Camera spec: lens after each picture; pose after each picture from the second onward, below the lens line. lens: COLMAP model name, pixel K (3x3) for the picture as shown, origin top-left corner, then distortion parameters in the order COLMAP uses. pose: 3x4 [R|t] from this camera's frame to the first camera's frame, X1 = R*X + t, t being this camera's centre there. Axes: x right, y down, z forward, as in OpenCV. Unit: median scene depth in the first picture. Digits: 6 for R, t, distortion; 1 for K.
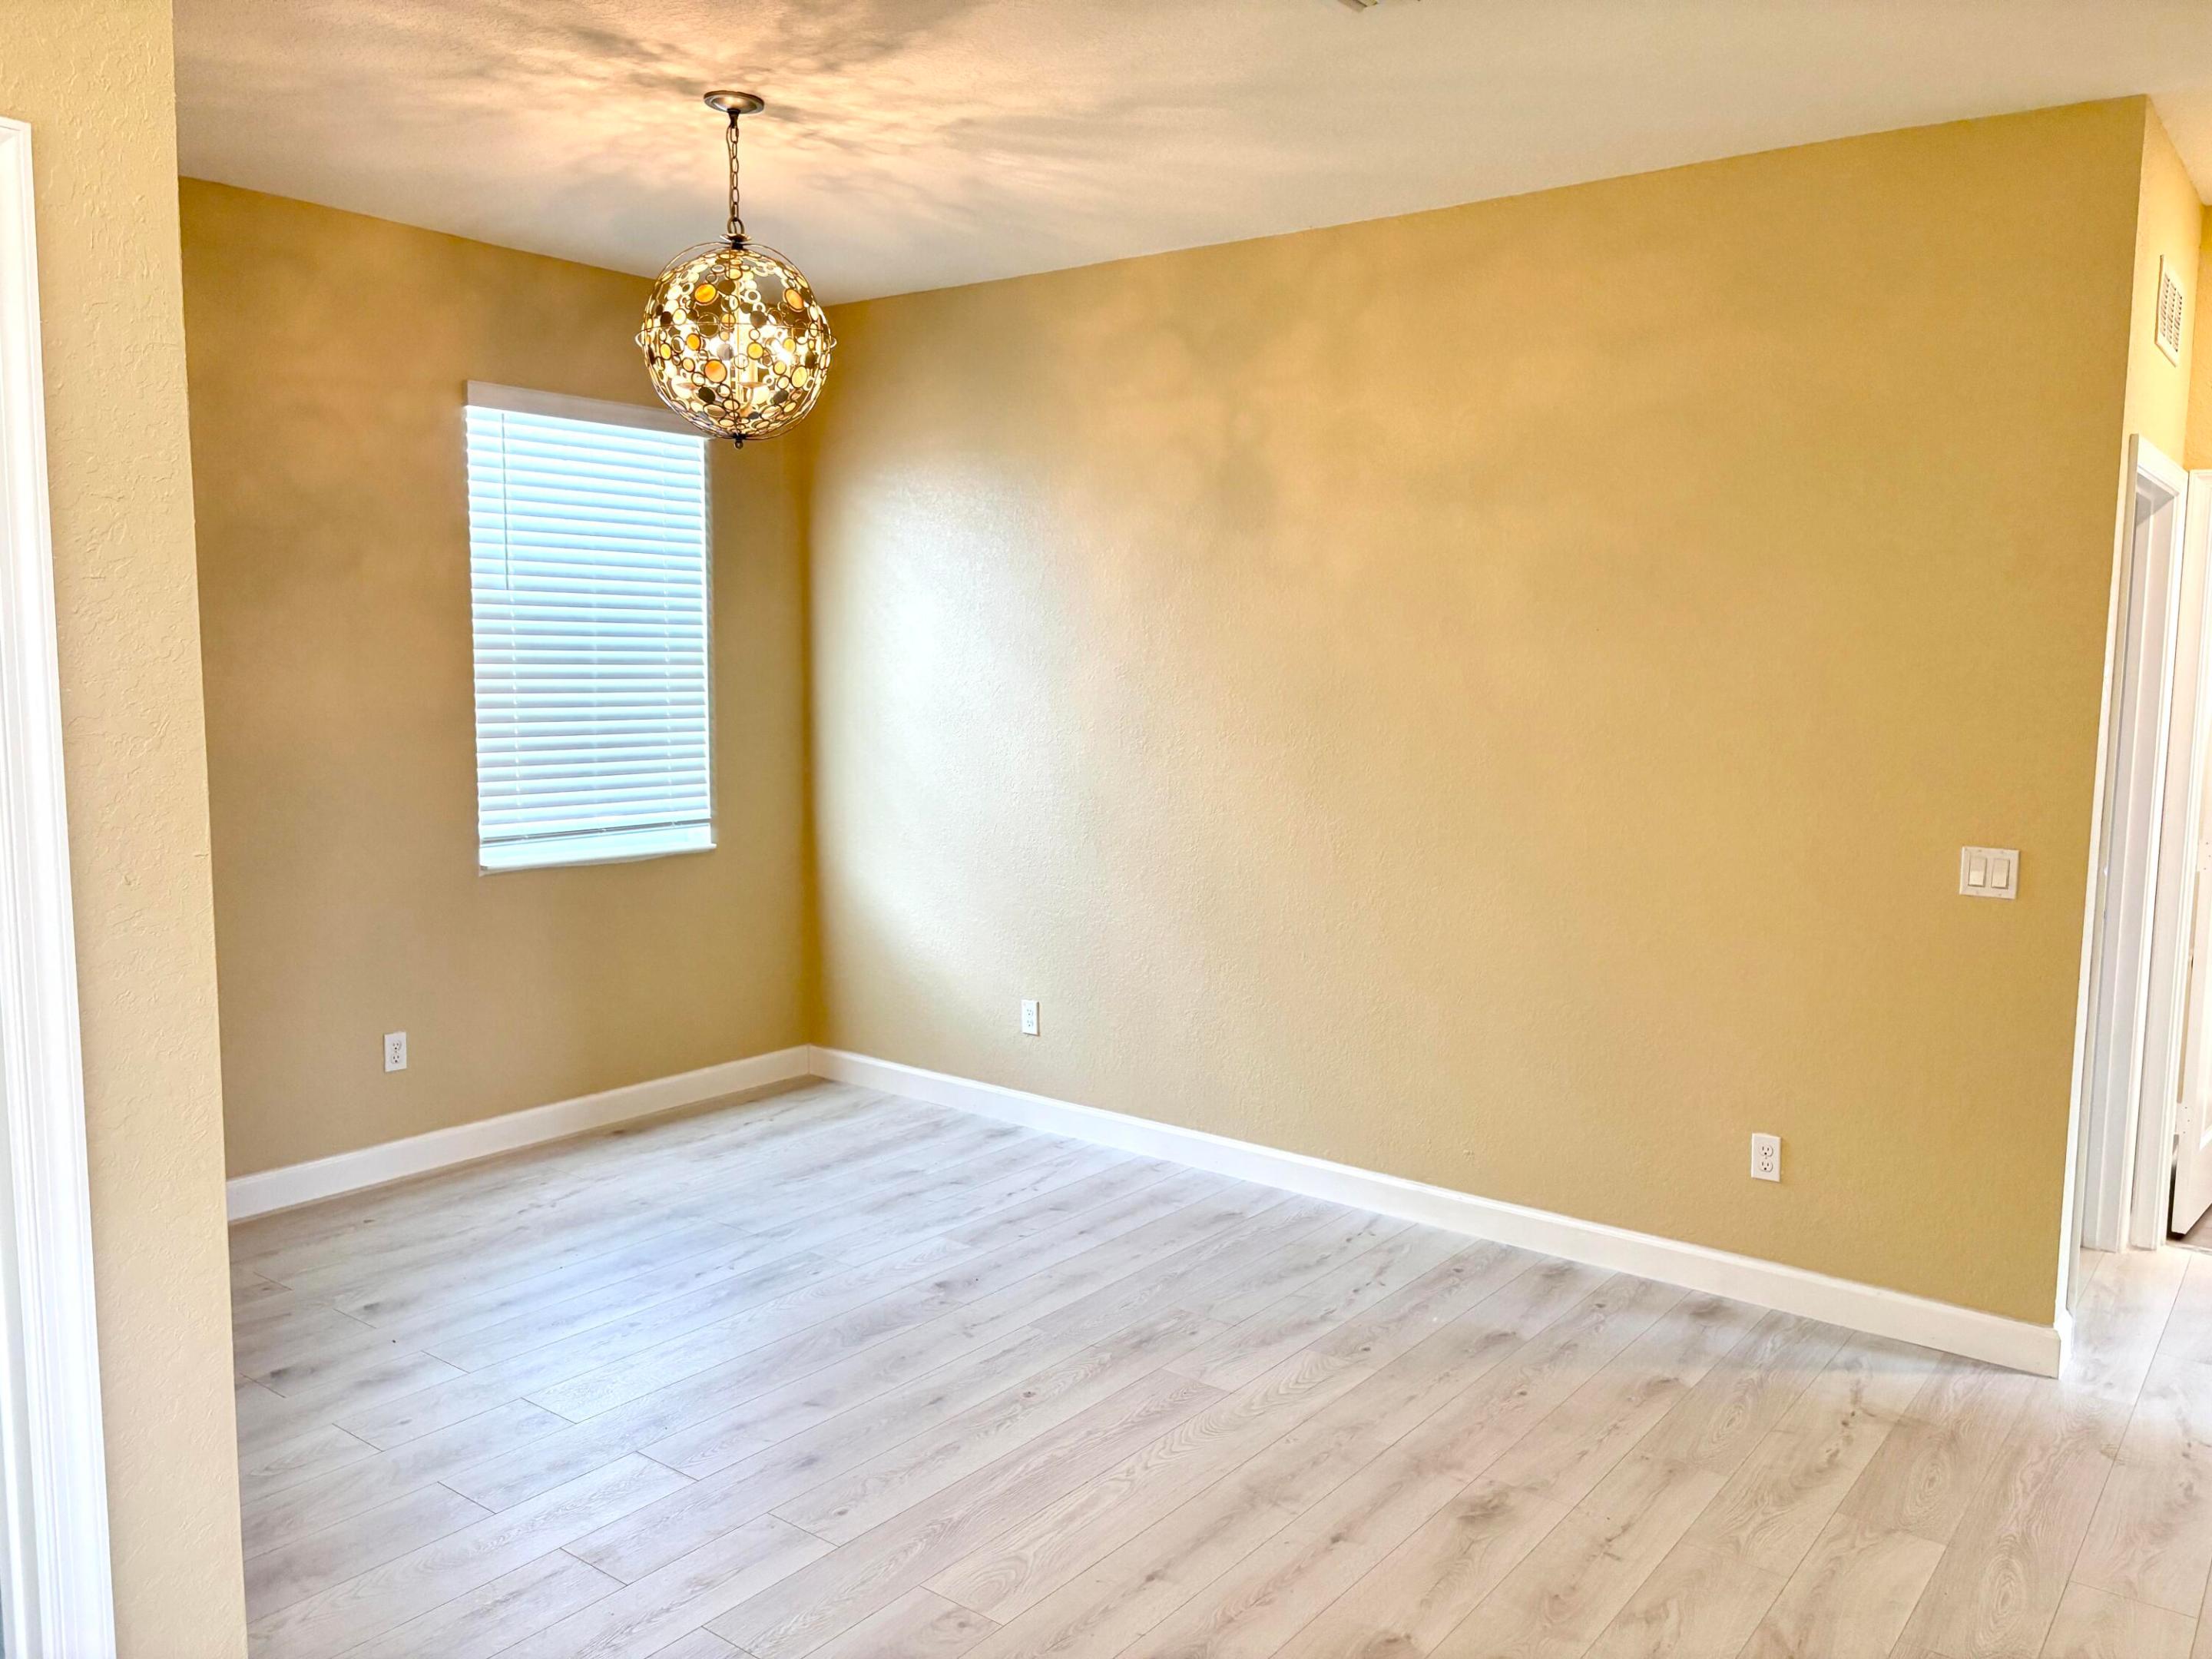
lens RADIAL K [[1670.7, 0, 1106.0], [0, 1670.7, 829.5], [0, 0, 1]] dist [0.051811, -0.065691]
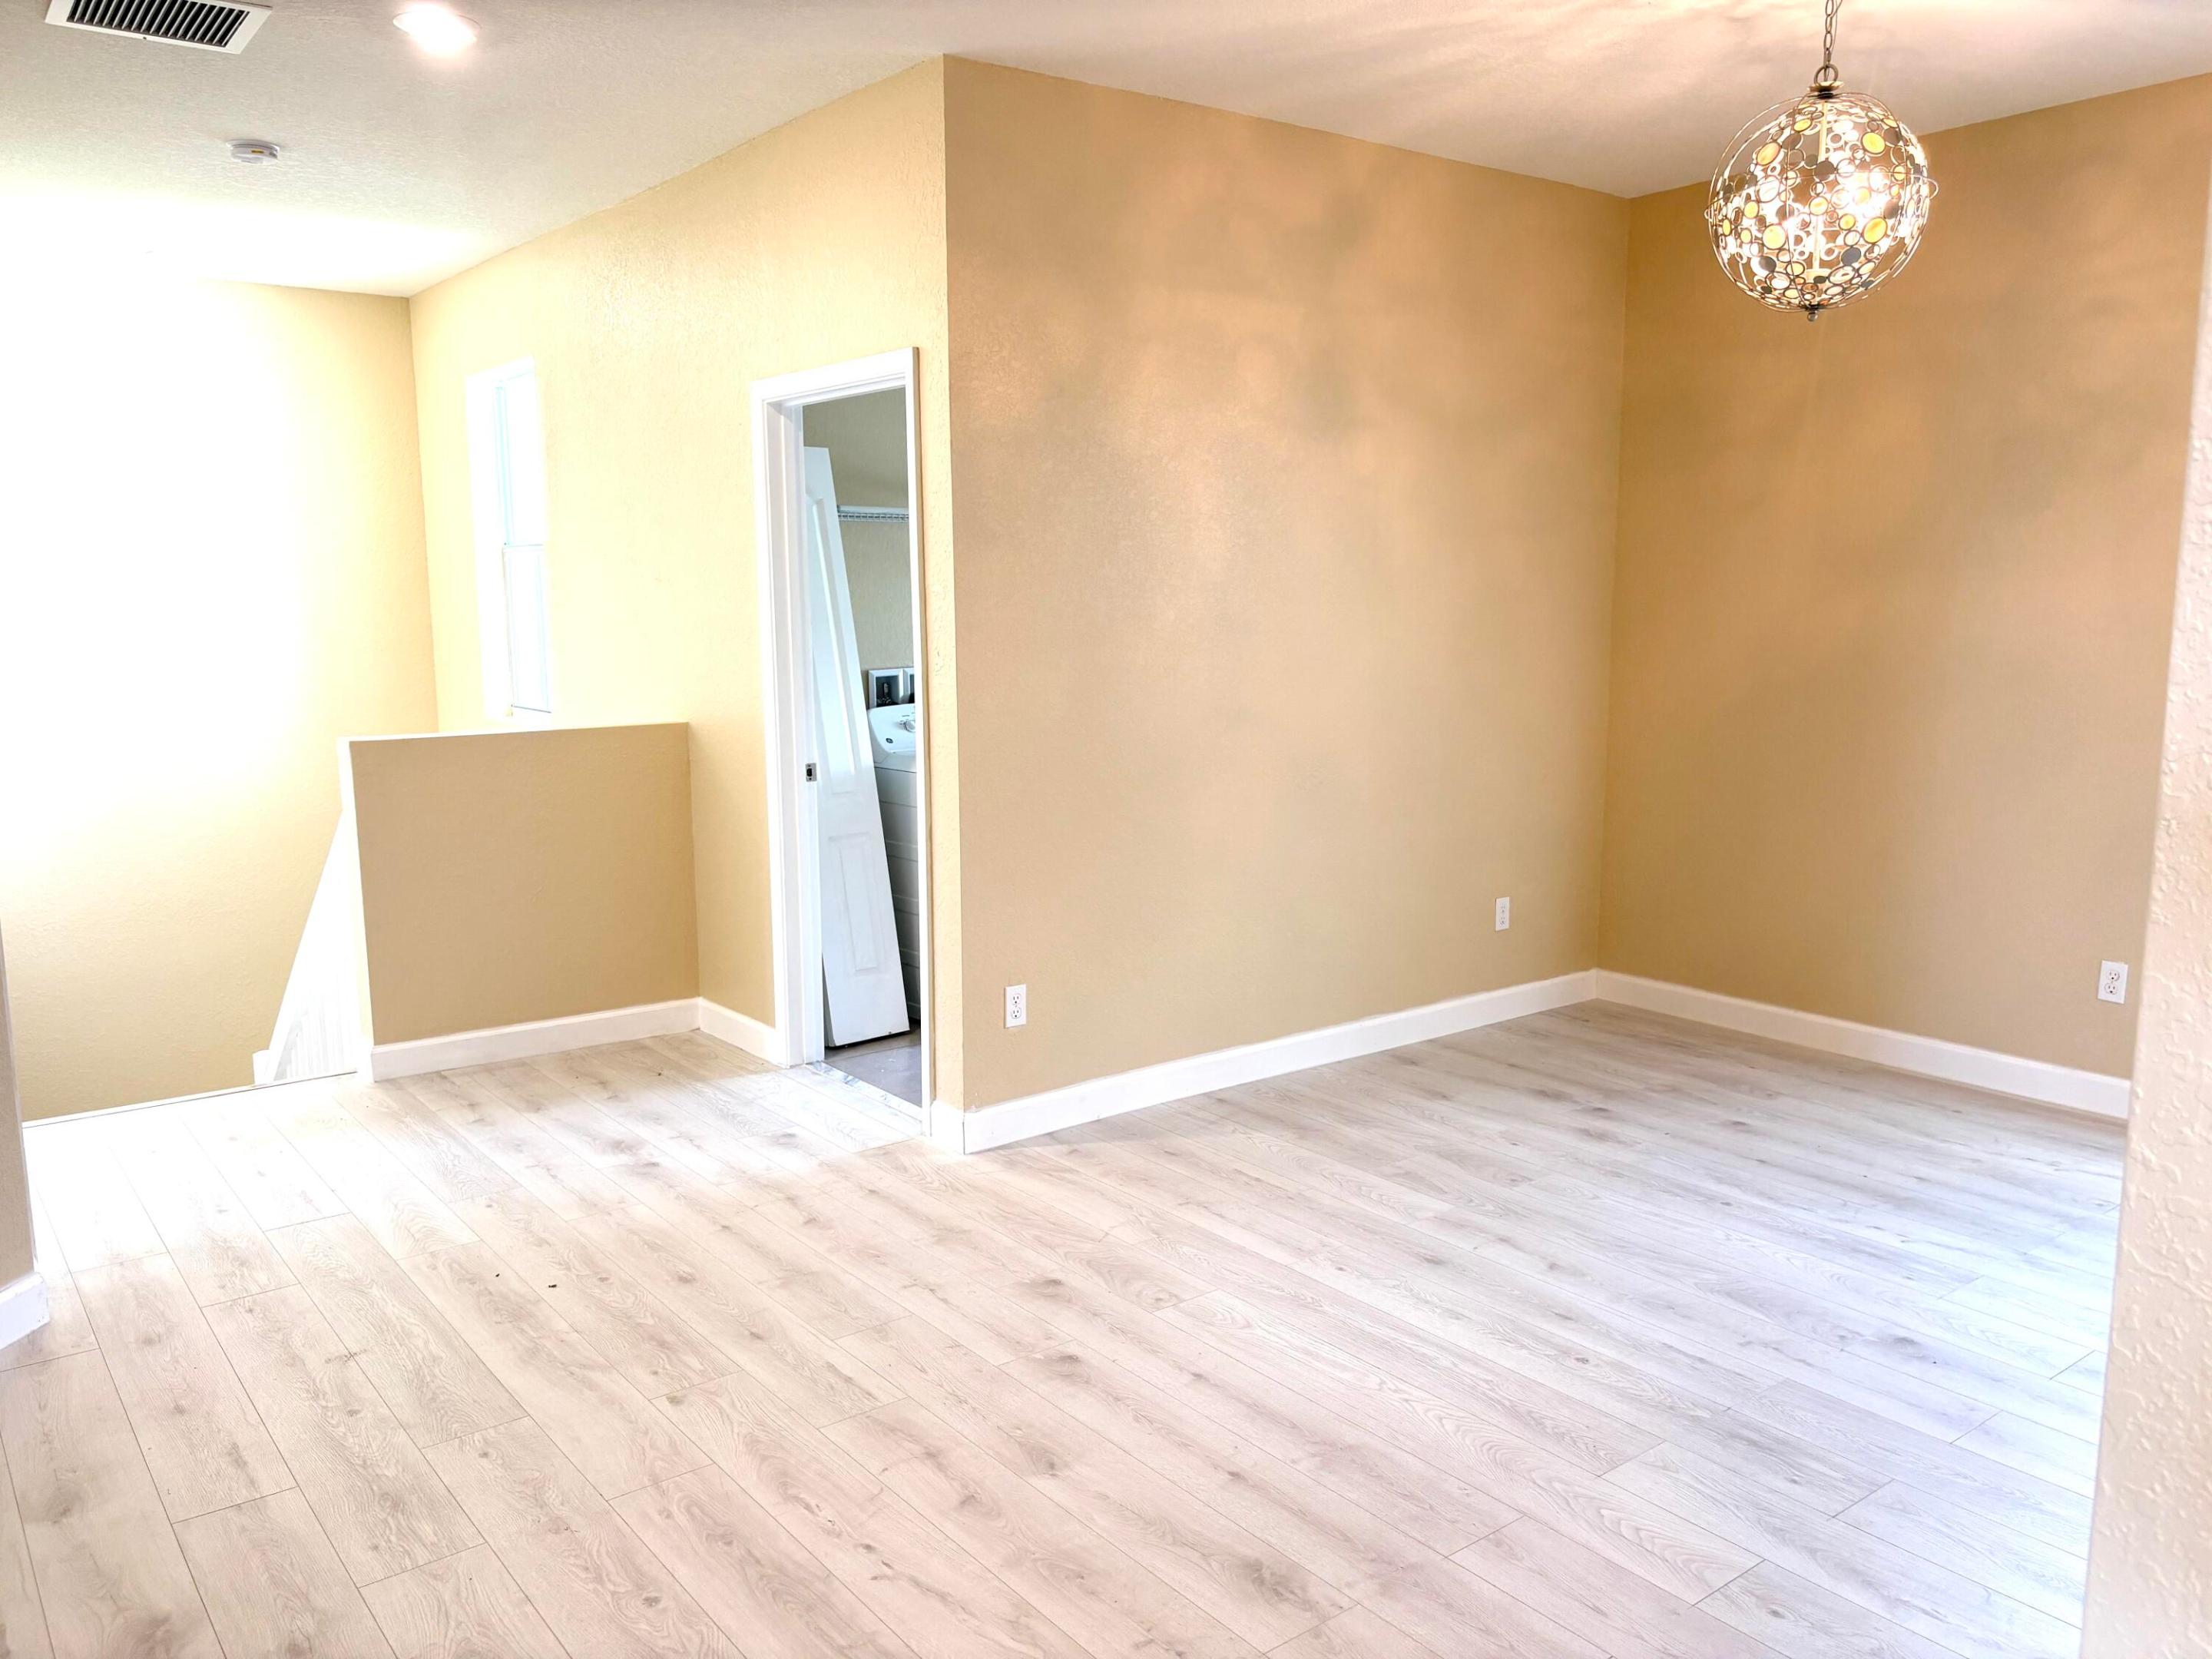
lens RADIAL K [[1670.7, 0, 1106.0], [0, 1670.7, 829.5], [0, 0, 1]] dist [0.051811, -0.065691]
pose [[-0.252720, 0.128481, -0.958971, 0.822906], [-0.097896, 0.982662, 0.157454, -0.059824], [0.962574, 0.133671, -0.235761, 0.898610]]
